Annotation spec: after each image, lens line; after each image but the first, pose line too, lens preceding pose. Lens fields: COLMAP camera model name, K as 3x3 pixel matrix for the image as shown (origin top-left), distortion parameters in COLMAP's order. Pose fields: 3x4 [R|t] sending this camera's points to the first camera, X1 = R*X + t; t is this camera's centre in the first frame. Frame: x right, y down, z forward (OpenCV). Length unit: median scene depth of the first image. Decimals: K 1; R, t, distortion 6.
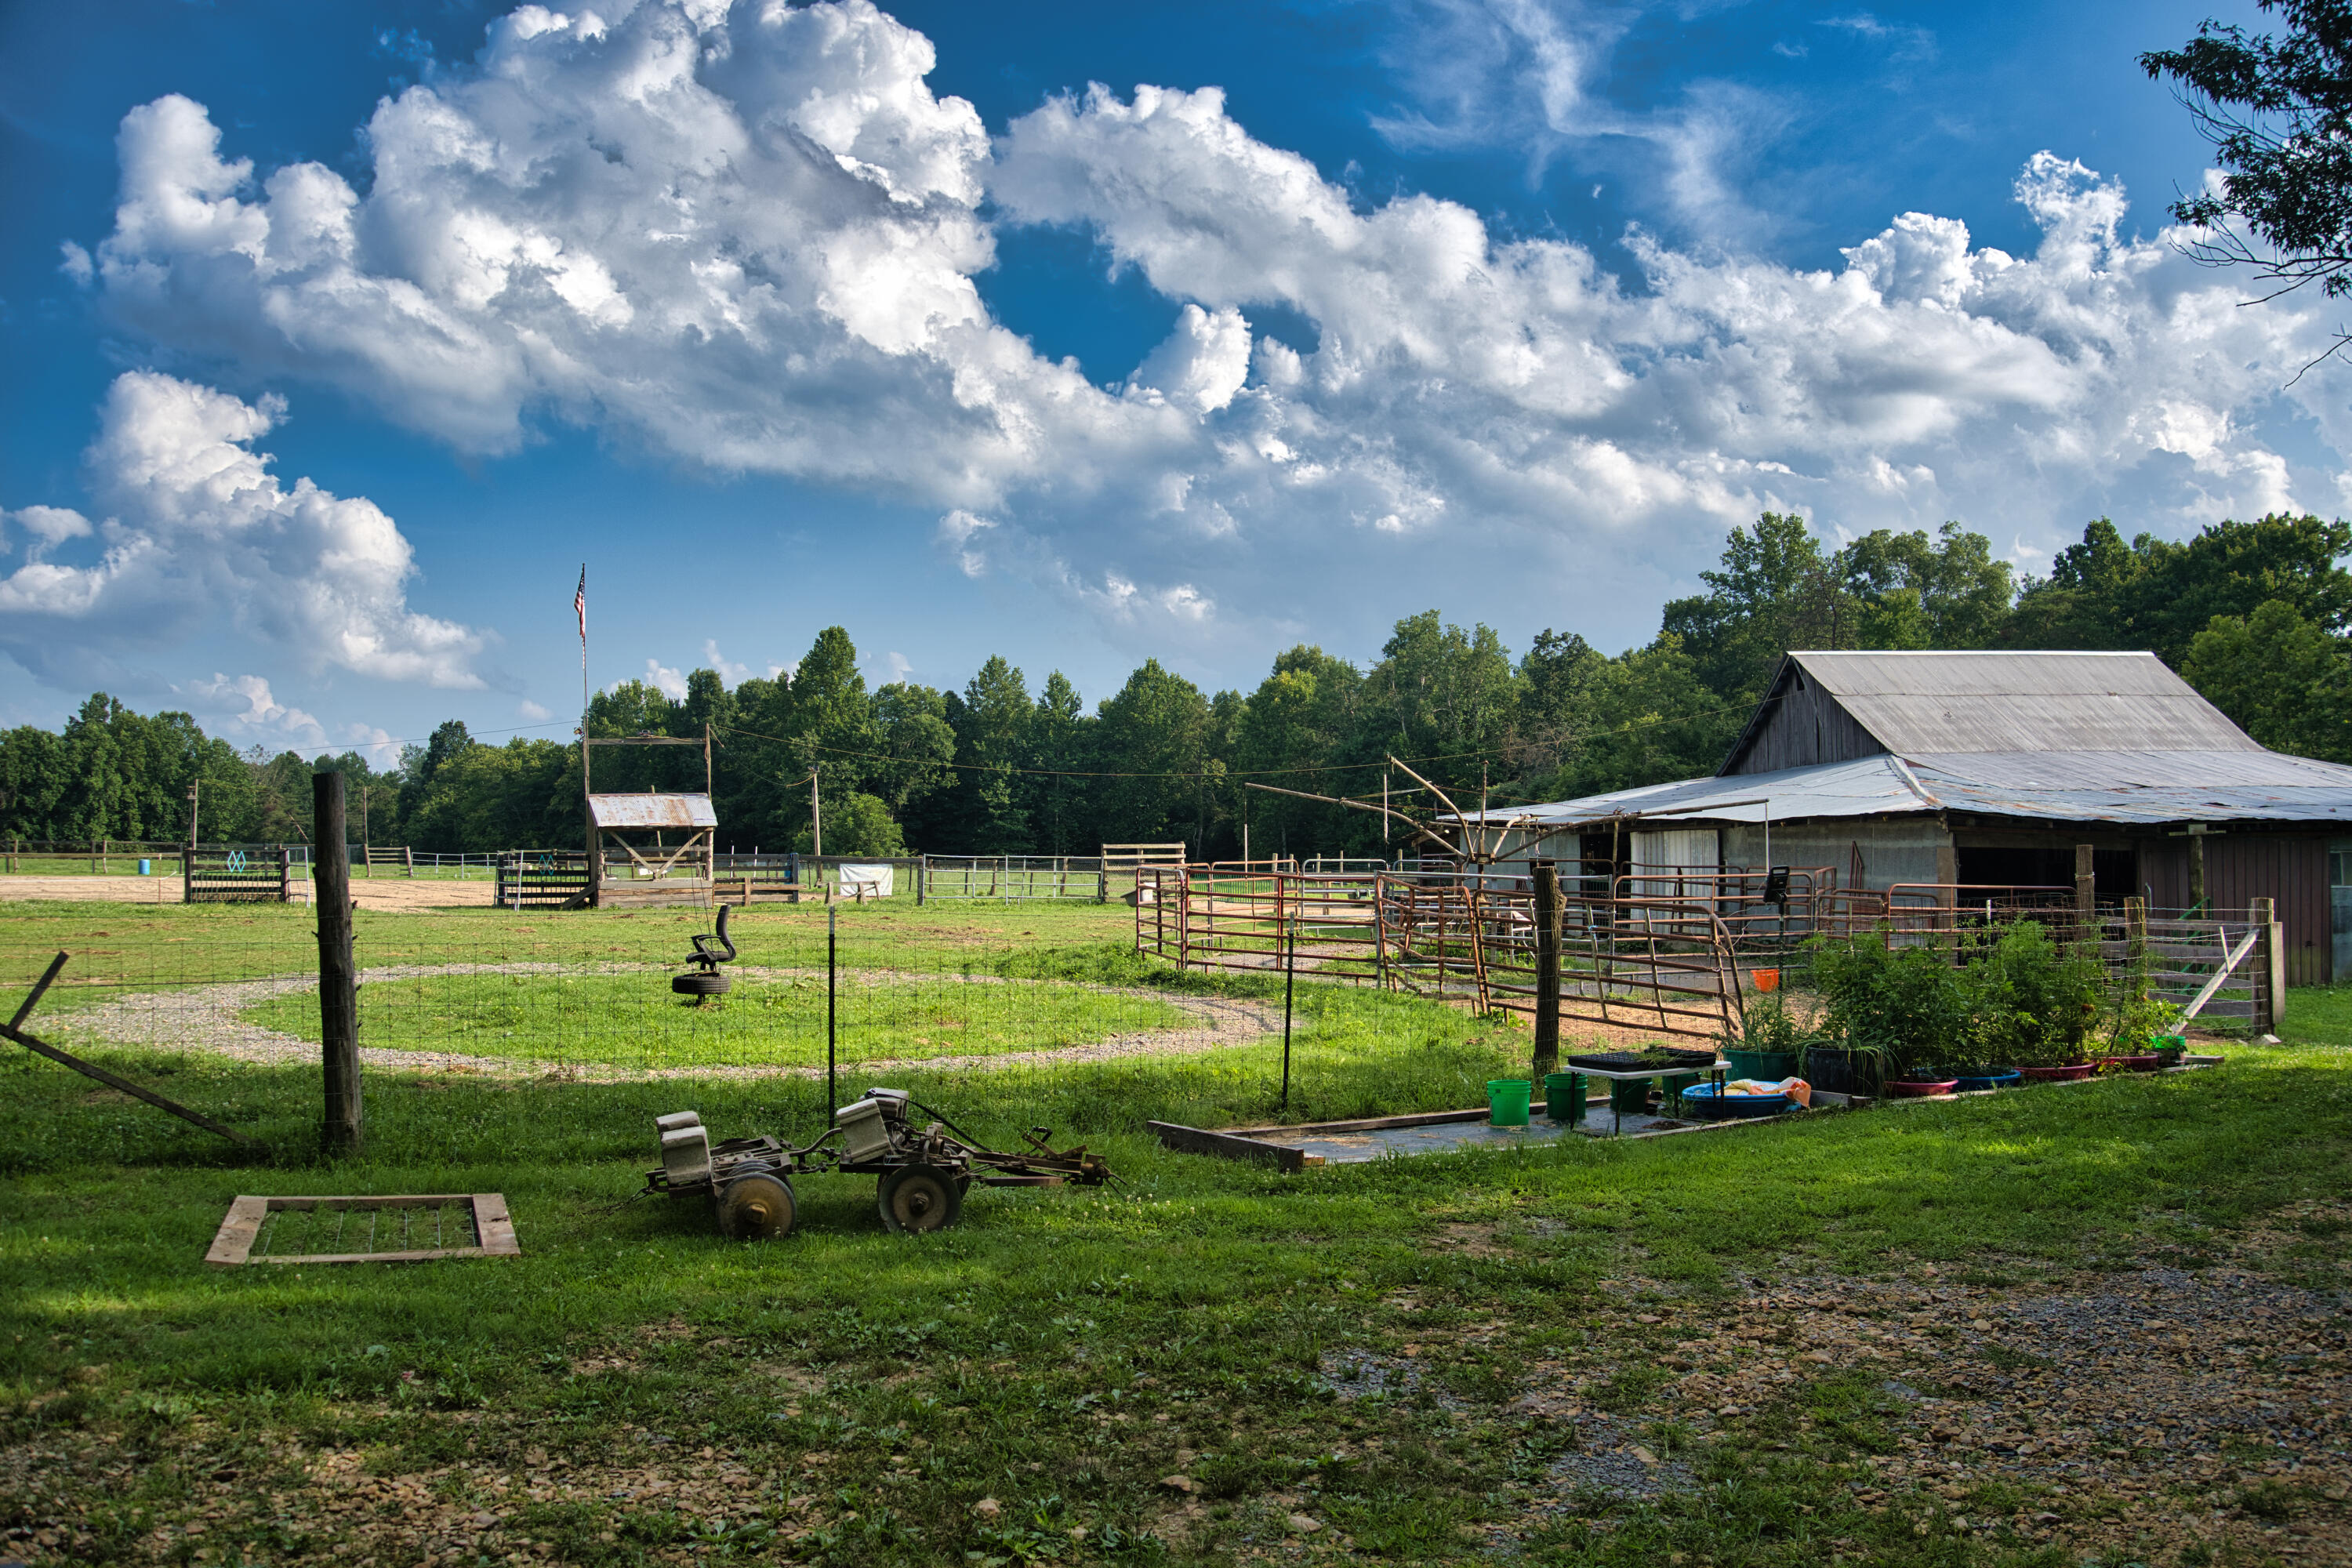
lens RADIAL K [[1906.7, 0, 1181.9], [0, 1906.7, 775.3], [0, 0, 1]] dist [-0.181431, 0.063360]
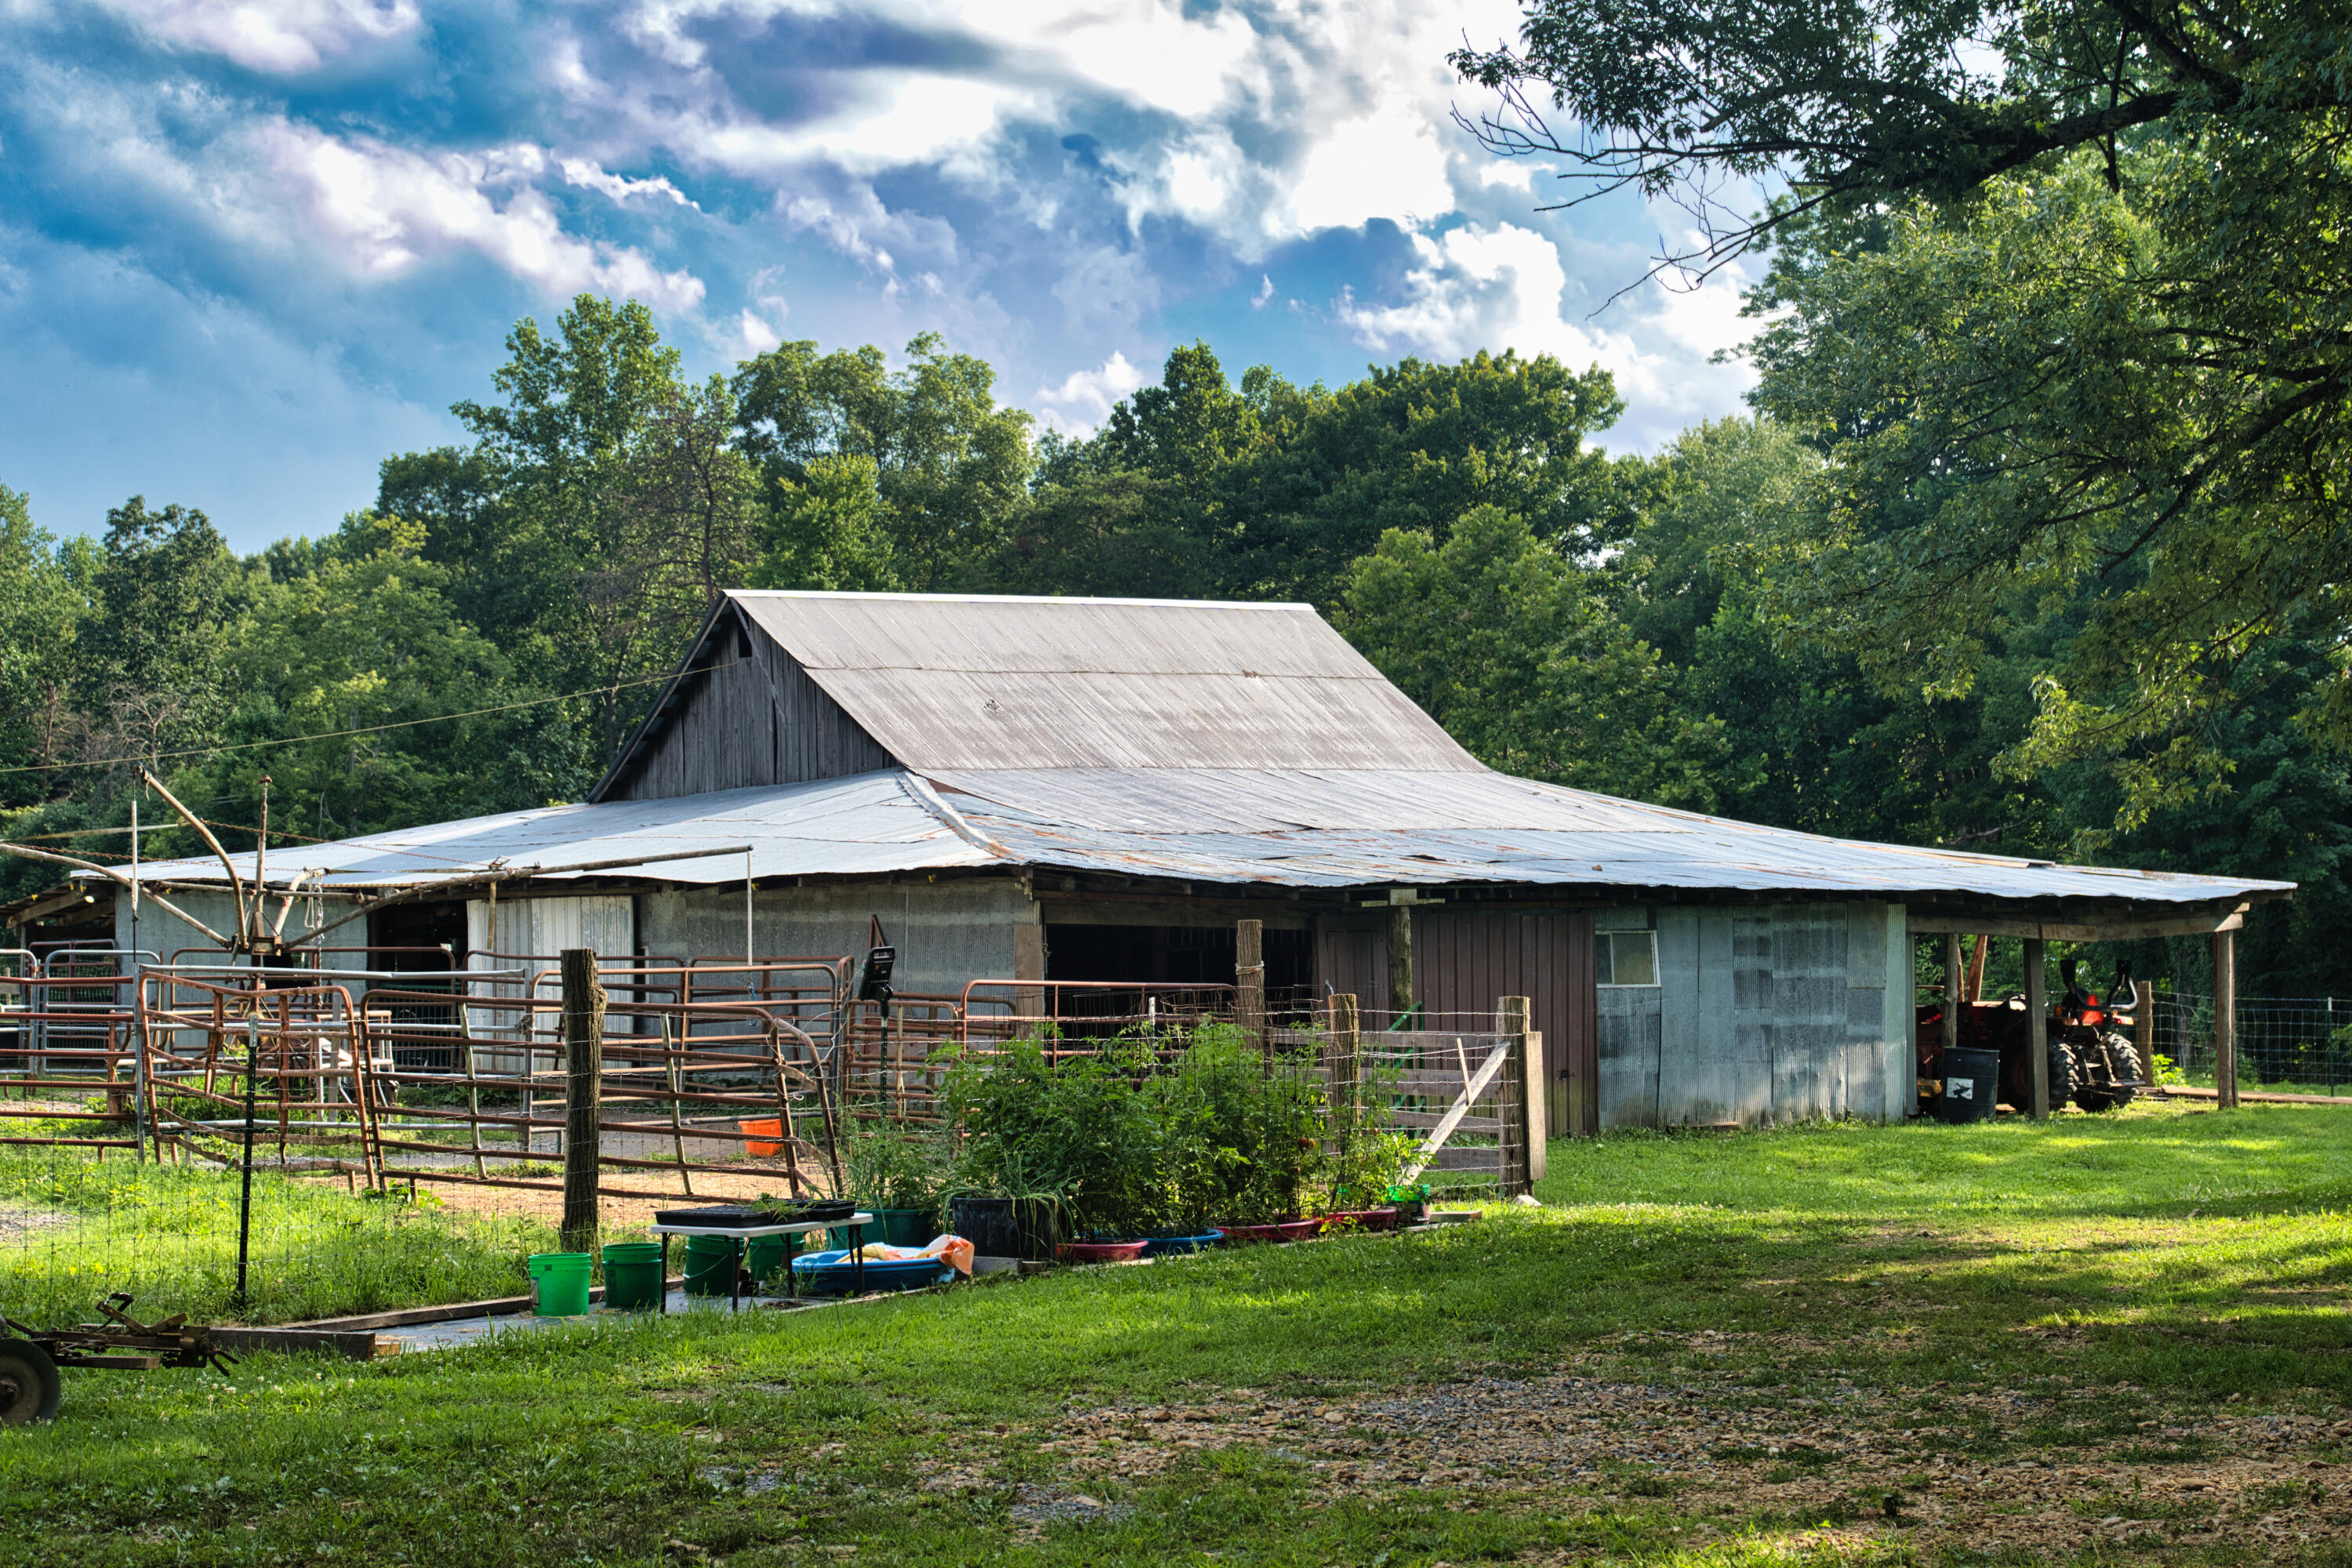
lens RADIAL K [[4037.7, 0, 1174.4], [0, 4037.7, 784.9], [0, 0, 1]] dist [-0.059218, 0.000000]
pose [[0.886669, 0.011083, 0.462271, -0.137038], [-0.011472, 0.999932, -0.001970, -0.004866], [-0.462262, -0.003556, 0.886736, -0.185155]]
